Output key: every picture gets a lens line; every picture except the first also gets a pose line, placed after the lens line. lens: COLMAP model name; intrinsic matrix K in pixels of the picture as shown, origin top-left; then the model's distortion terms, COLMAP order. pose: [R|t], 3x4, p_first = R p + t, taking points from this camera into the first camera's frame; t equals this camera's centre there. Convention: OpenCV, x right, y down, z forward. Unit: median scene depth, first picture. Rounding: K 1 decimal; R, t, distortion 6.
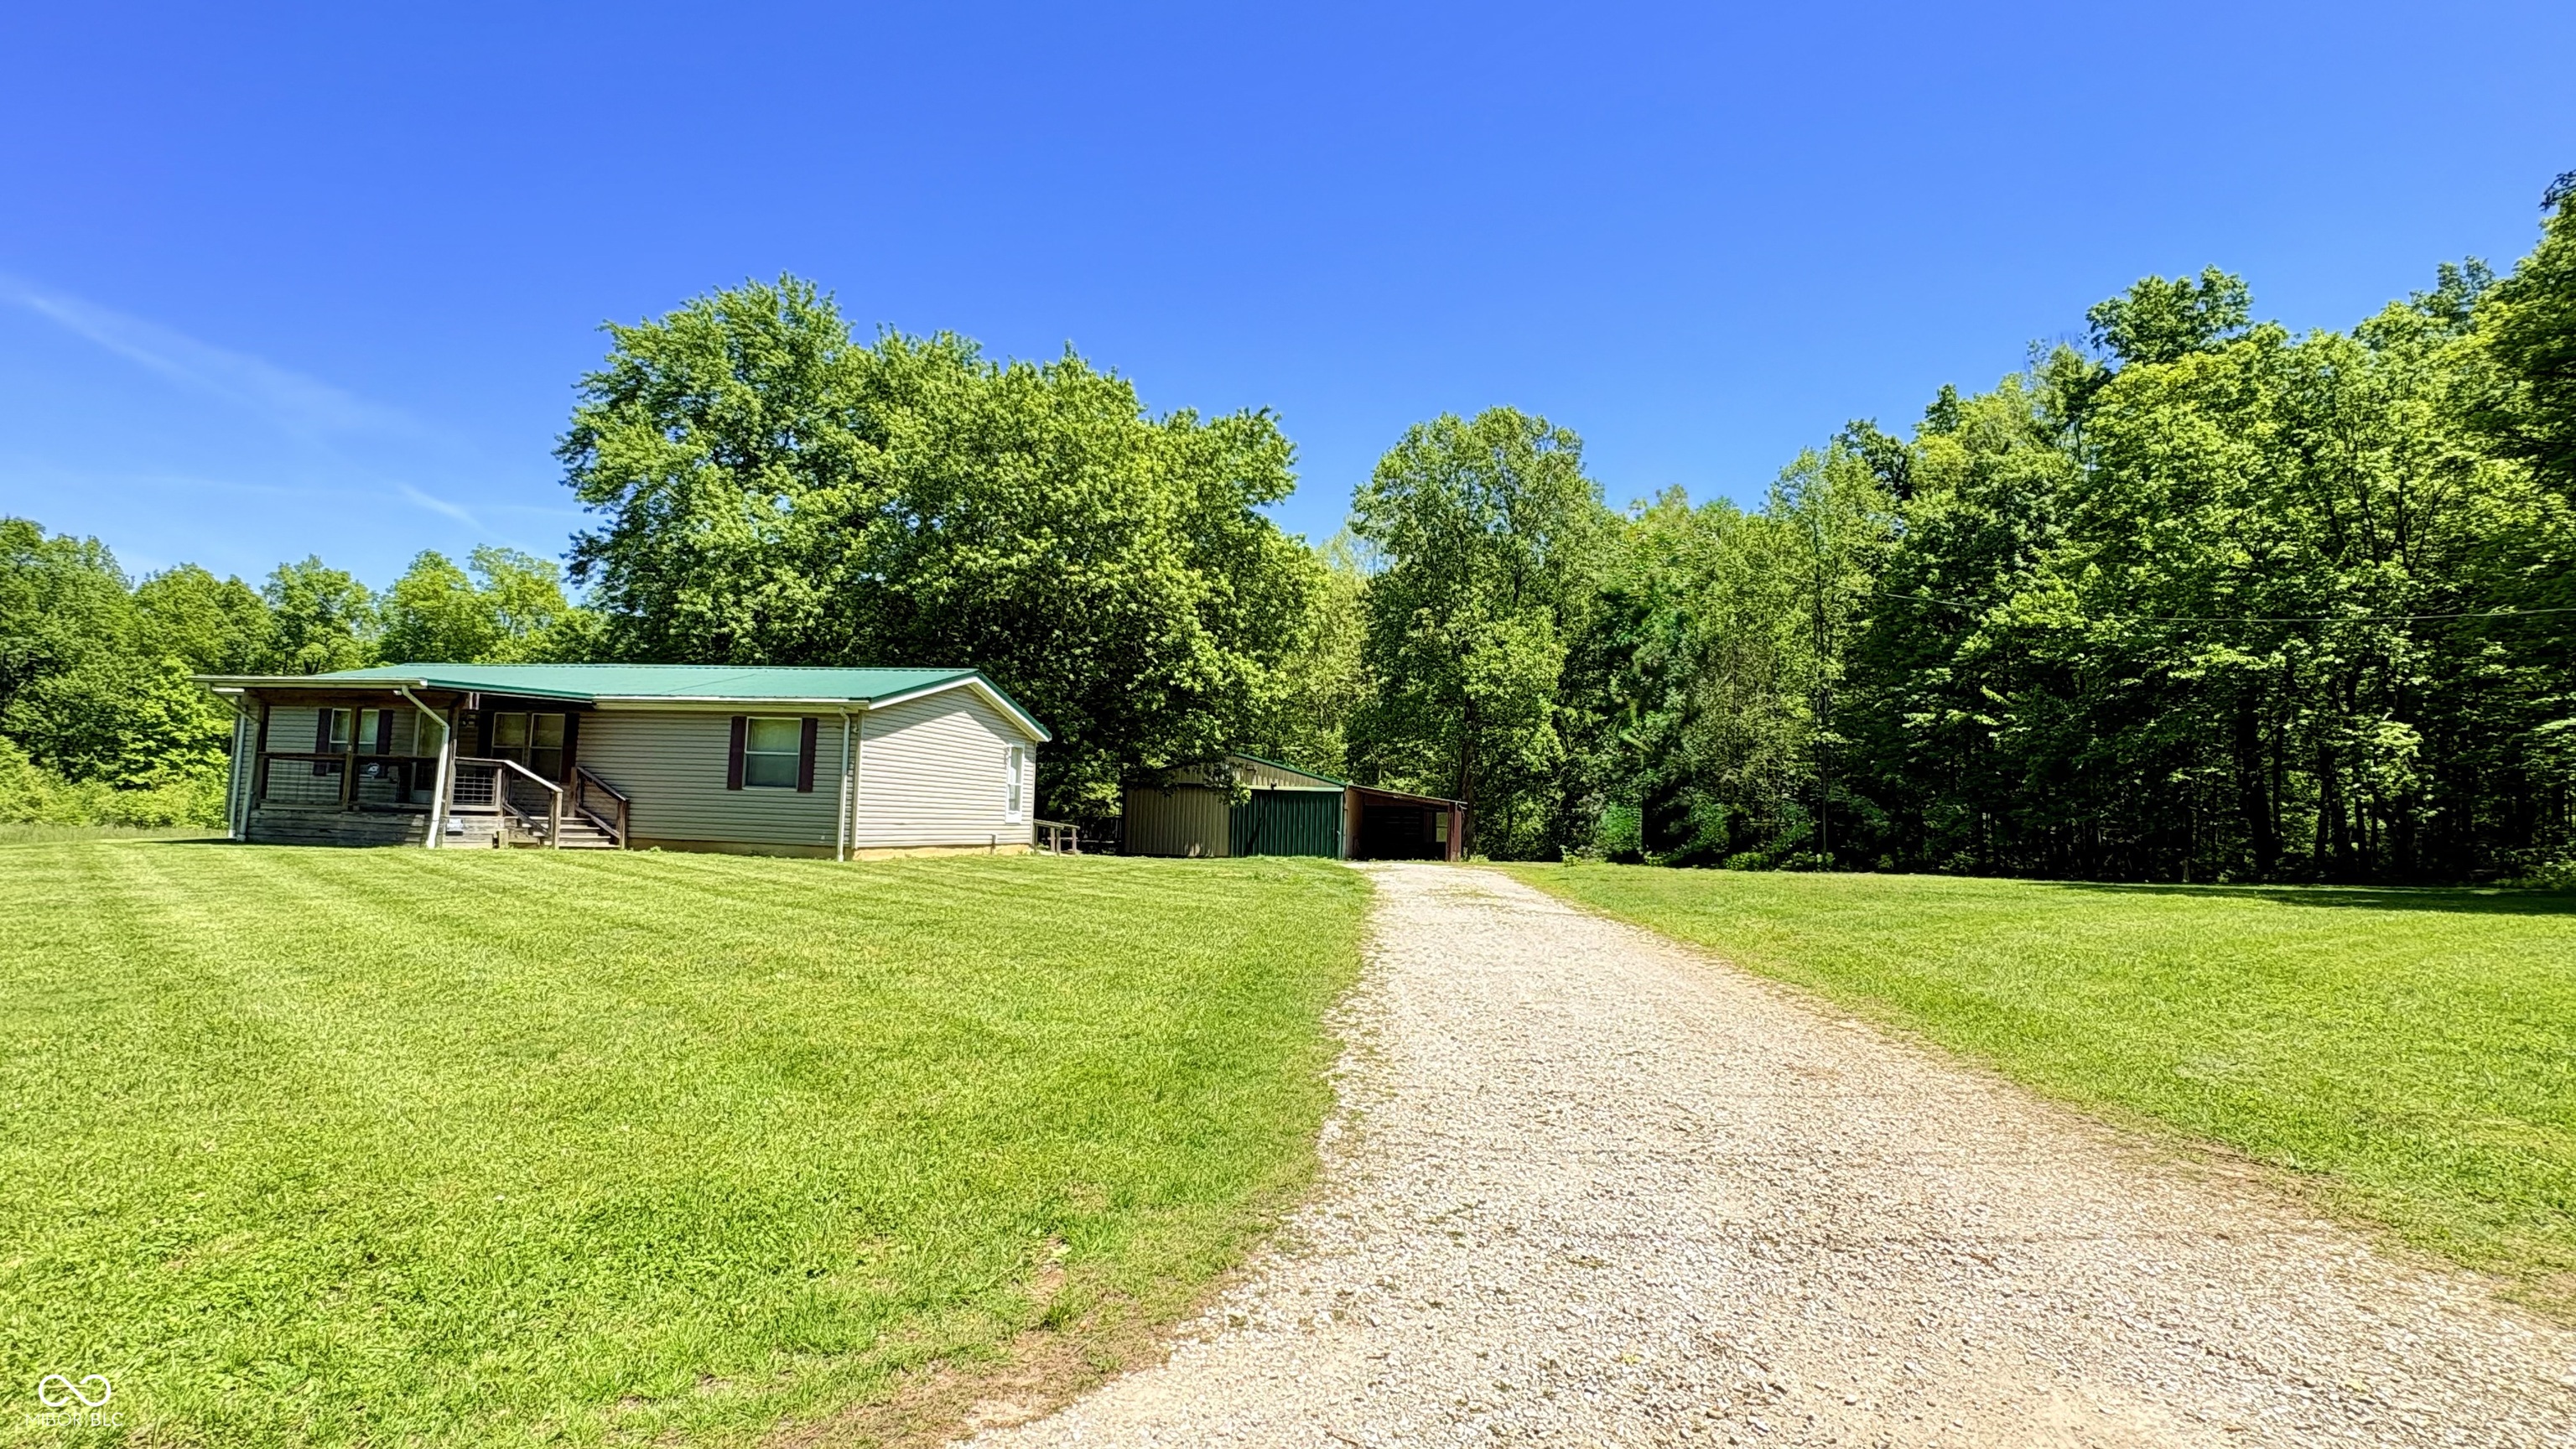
lens RADIAL K [[1193.3, 0, 1287.5], [0, 1193.3, 723.1], [0, 0, 1]] dist [0.002099, -0.001327]
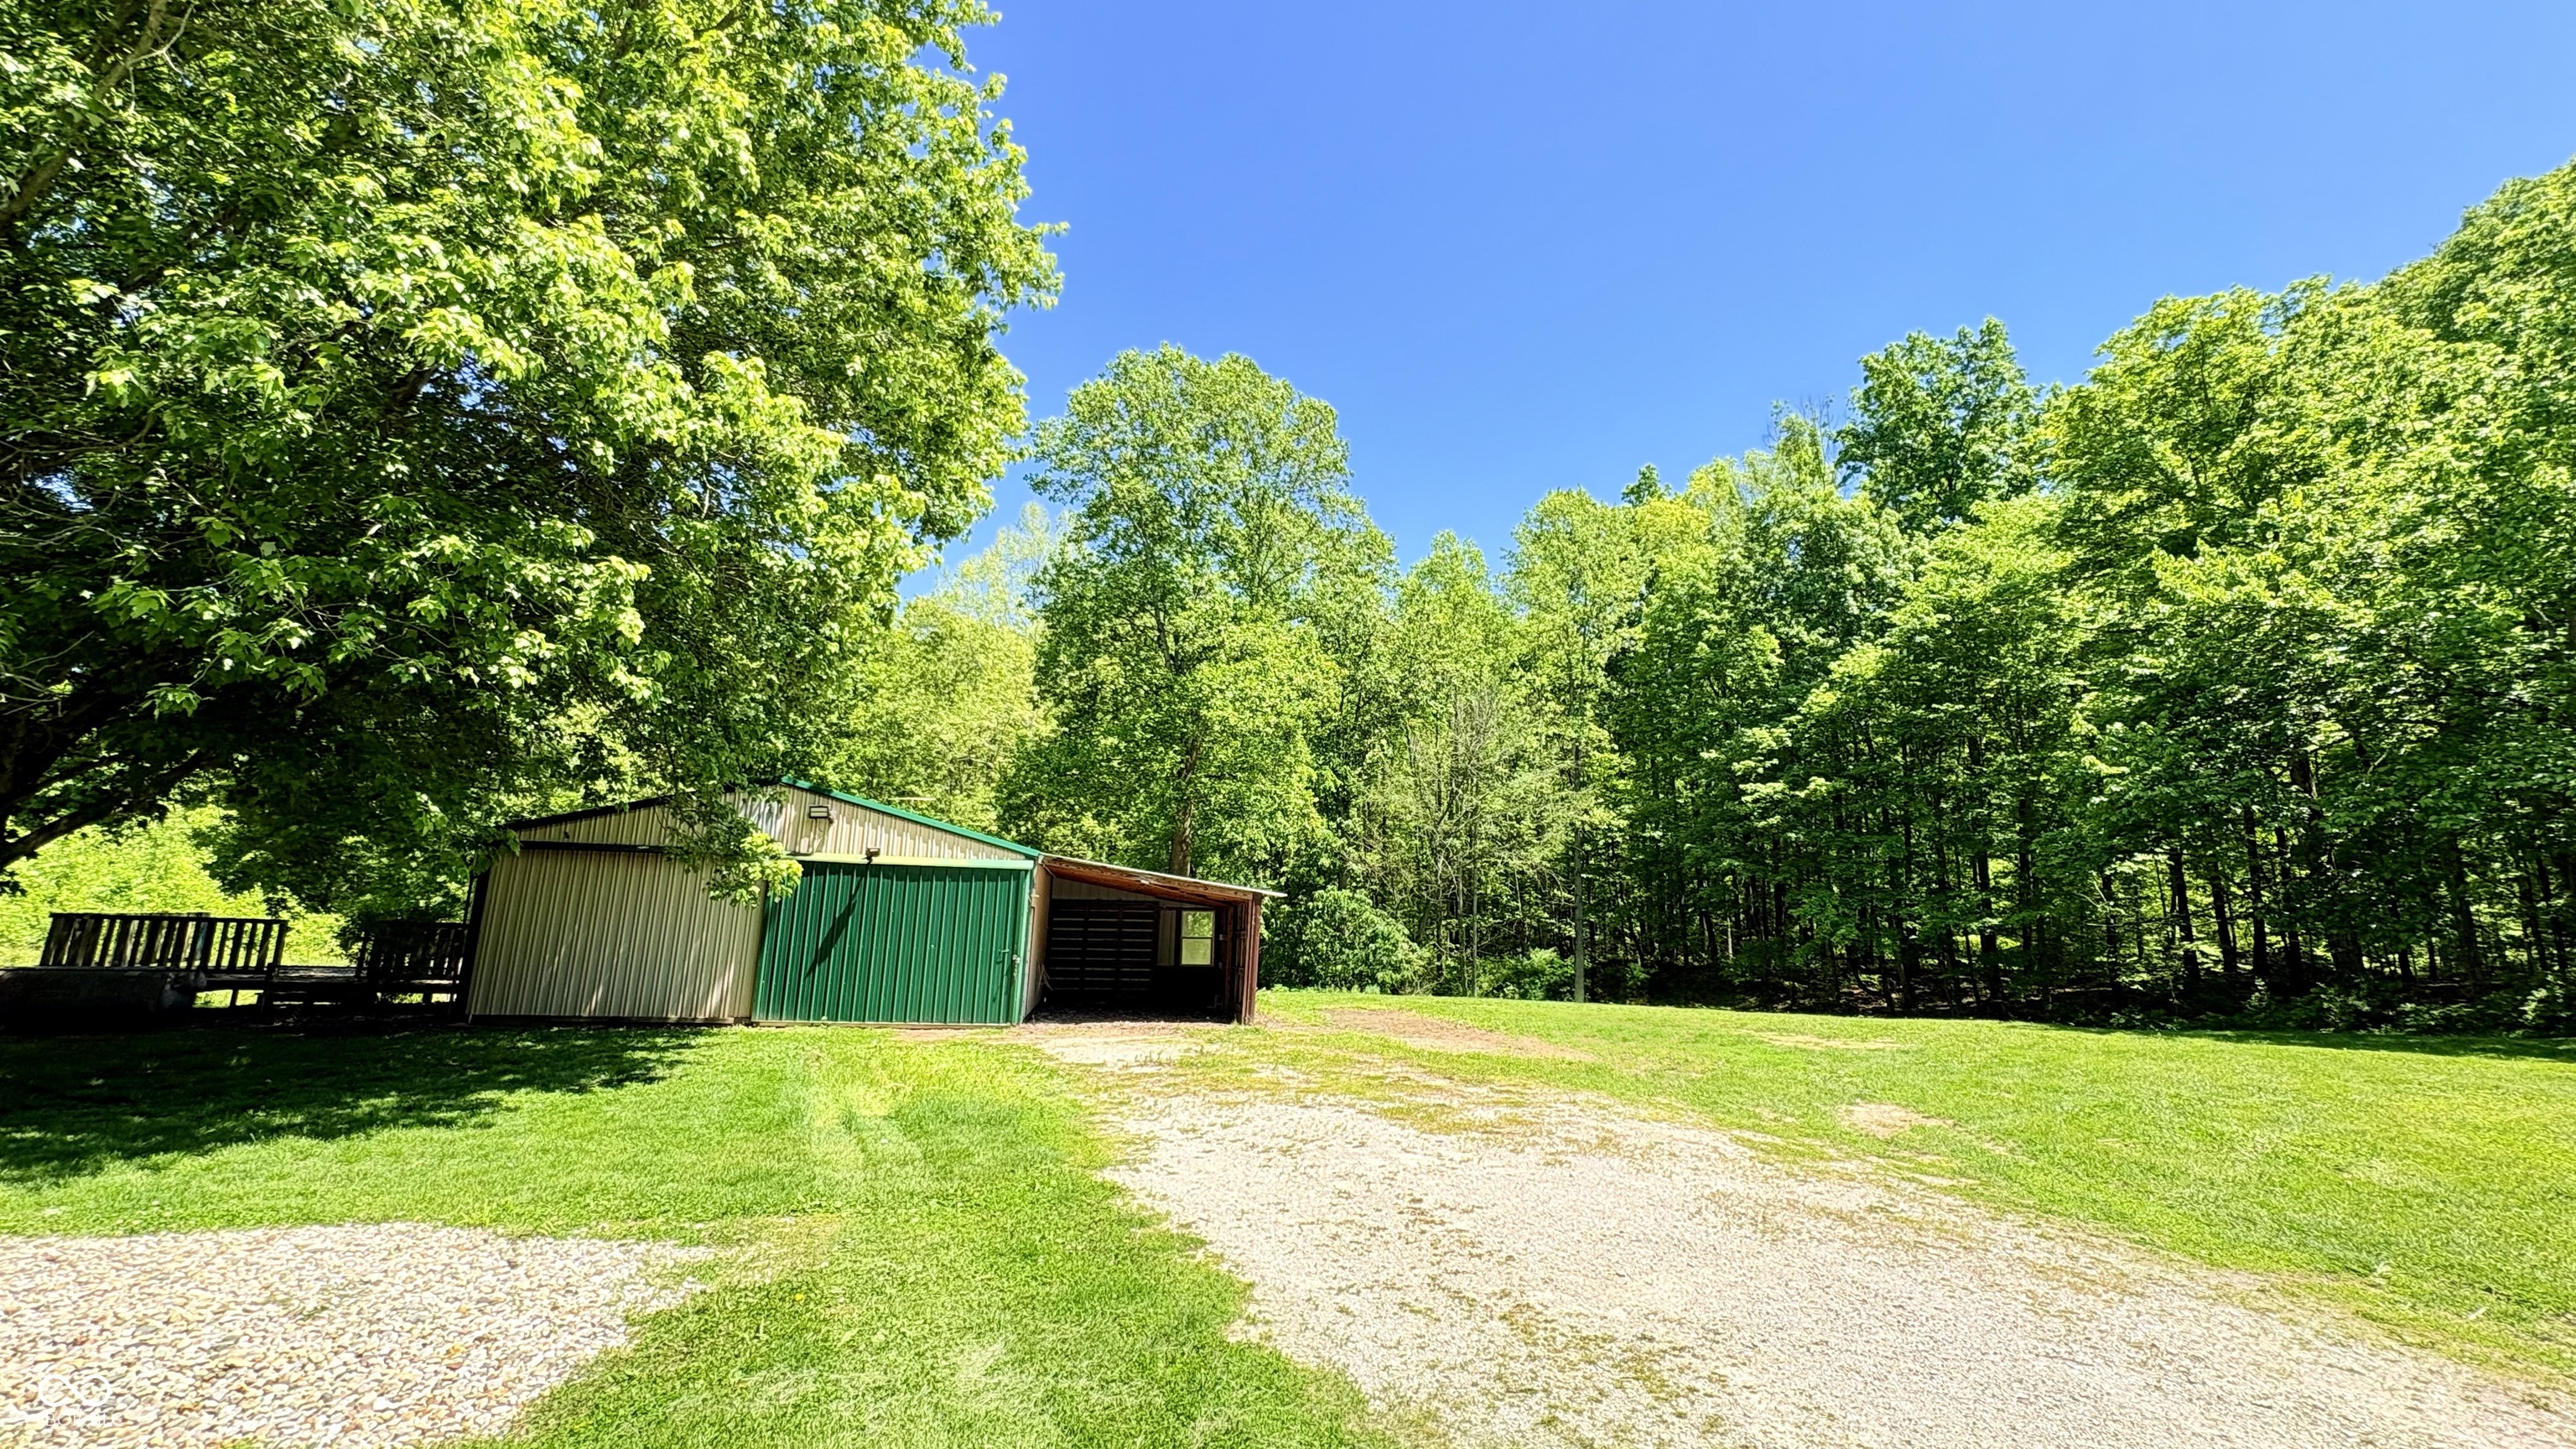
lens RADIAL K [[1028.2, 0, 1280.2], [0, 1028.2, 720.4], [0, 0, 1]] dist [0.005537, -0.000514]
pose [[0.938956, 0.062888, 0.338240, -0.002579], [-0.028443, 0.993975, -0.105848, 0.049424], [-0.342859, 0.089766, 0.935088, 0.737167]]
